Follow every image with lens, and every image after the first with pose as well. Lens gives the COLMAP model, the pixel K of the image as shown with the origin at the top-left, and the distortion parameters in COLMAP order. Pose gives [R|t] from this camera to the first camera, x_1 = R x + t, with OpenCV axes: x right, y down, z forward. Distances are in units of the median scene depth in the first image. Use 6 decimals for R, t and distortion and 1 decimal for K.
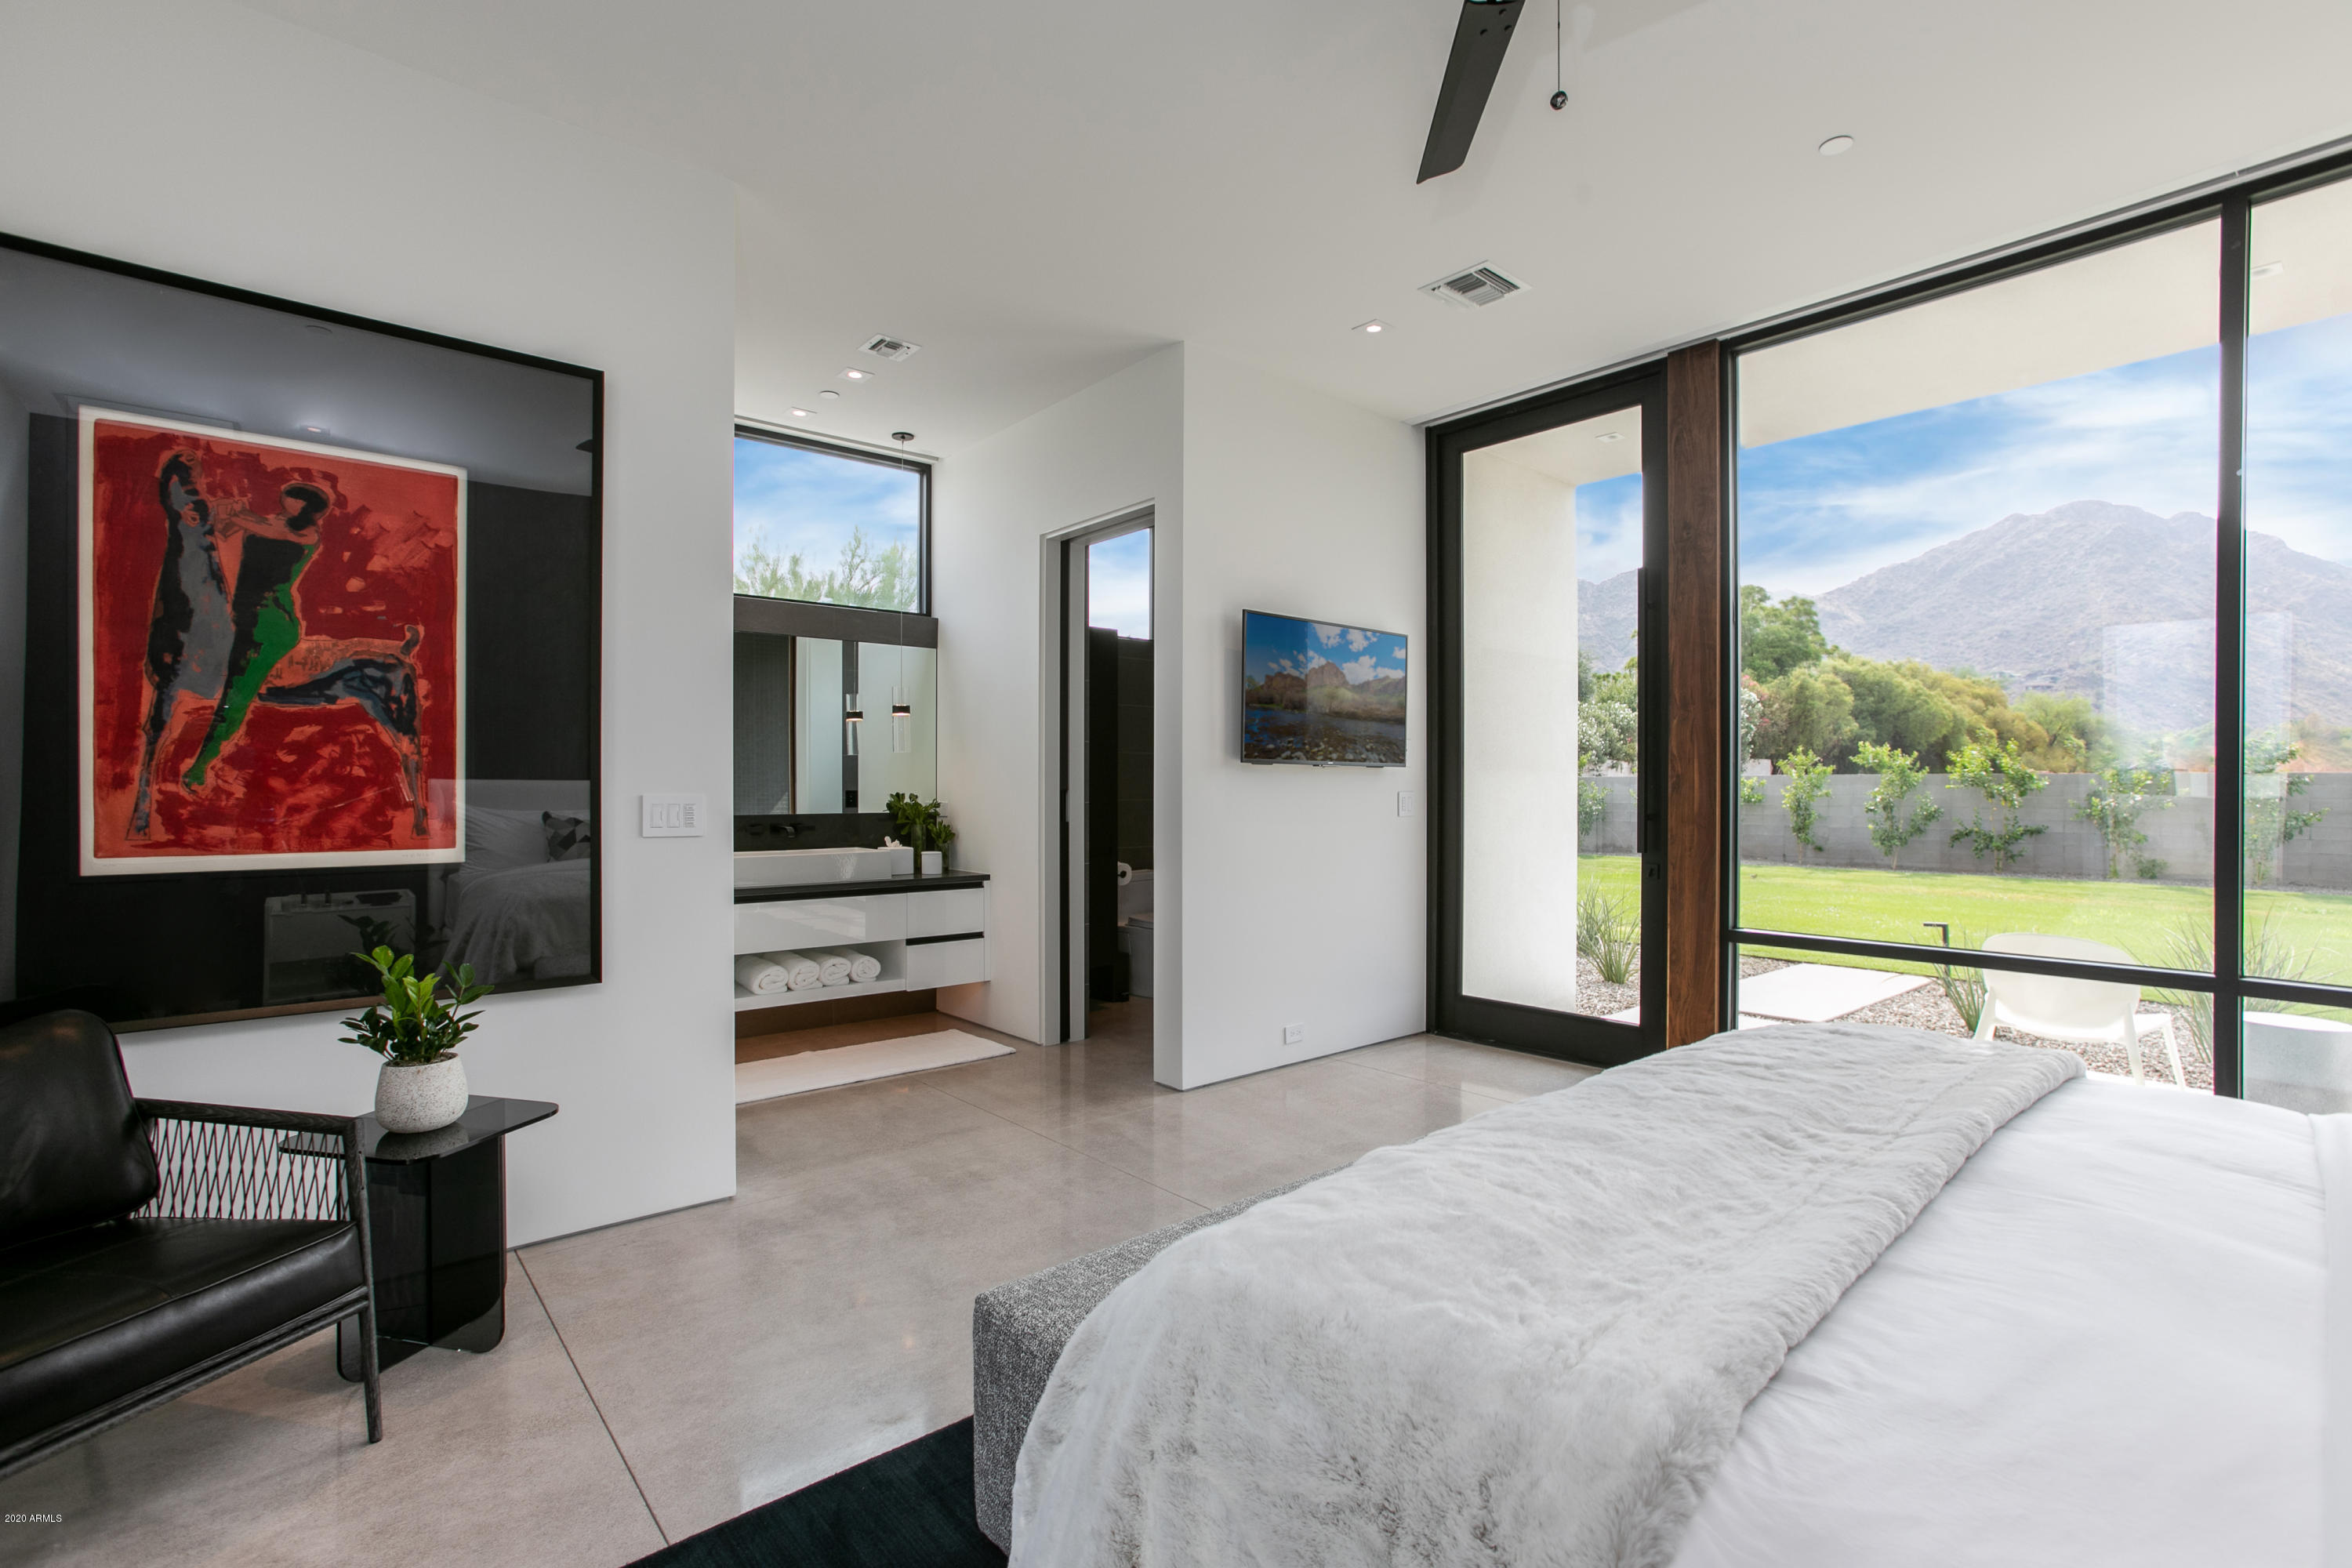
lens RADIAL K [[1127.0, 0, 1176.0], [0, 1127.0, 784.0], [0, 0, 1]] dist [0.016001, 0.000228]
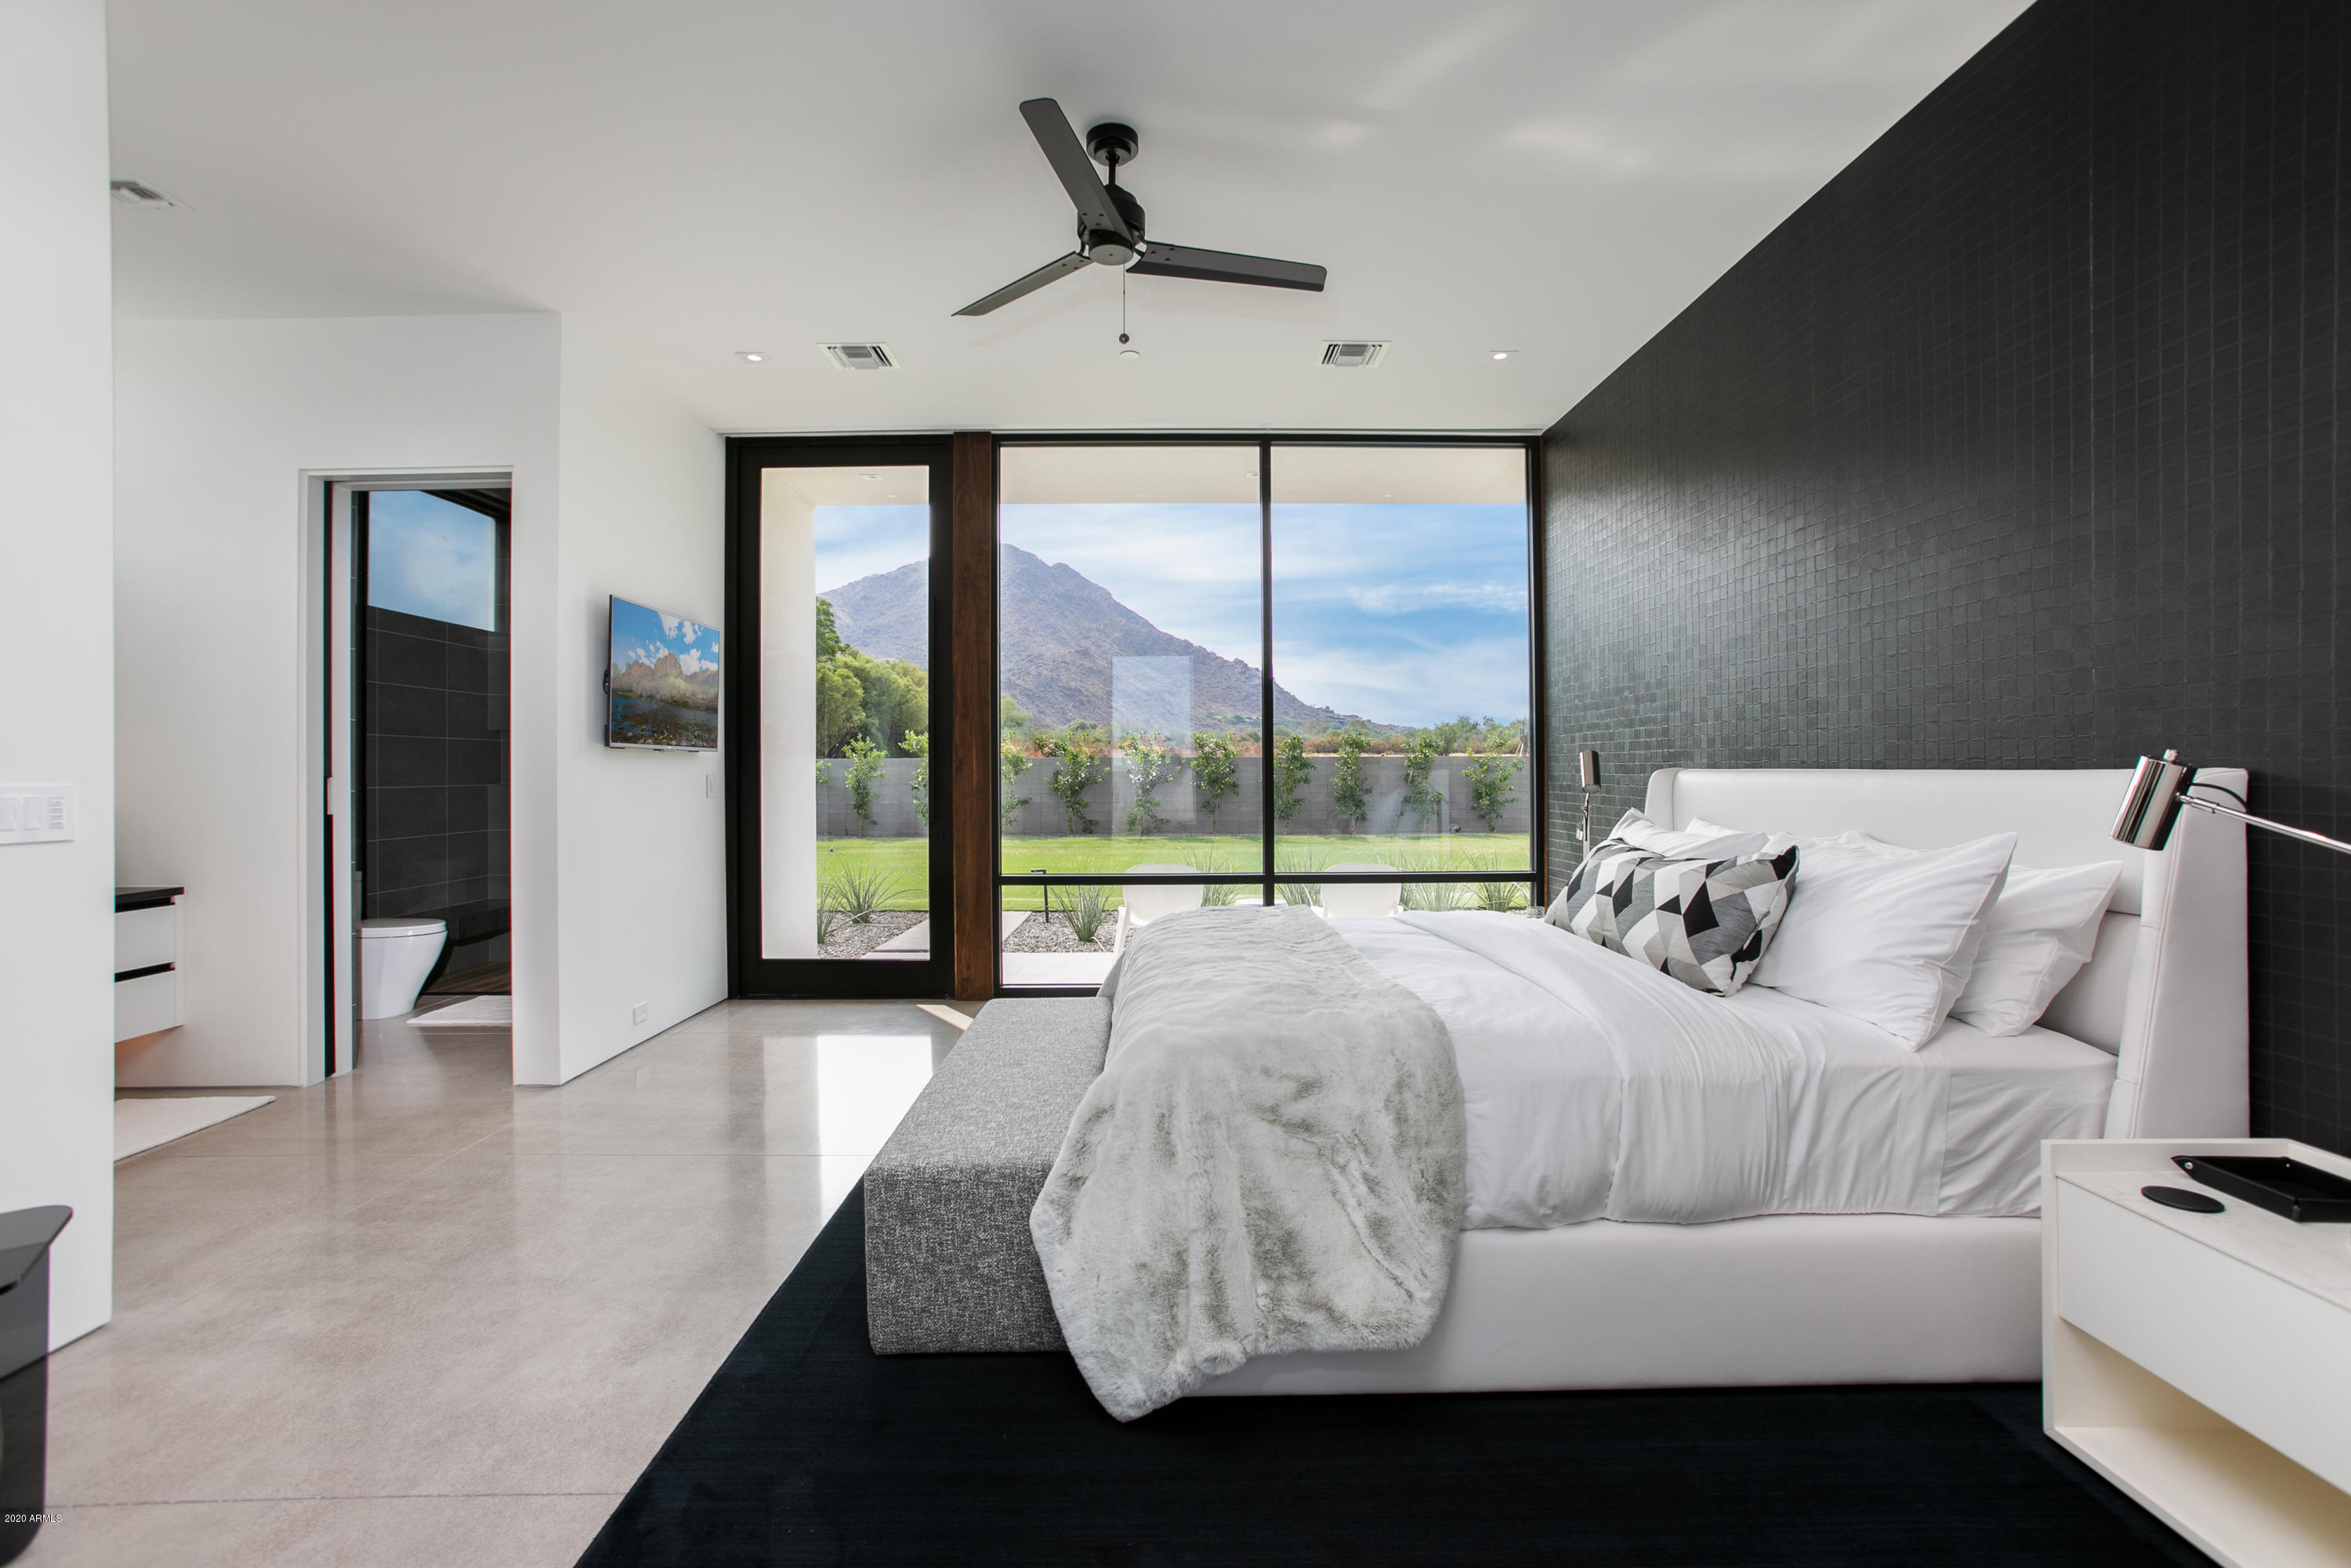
lens RADIAL K [[1126.5, 0, 1175.5], [0, 1126.5, 784.0], [0, 0, 1]] dist [0.016001, 0.000228]
pose [[0.680765, -0.018710, 0.732263, -0.305094], [0.008184, 0.999806, 0.017937, -0.001680], [-0.732456, -0.006218, 0.680786, -0.051888]]
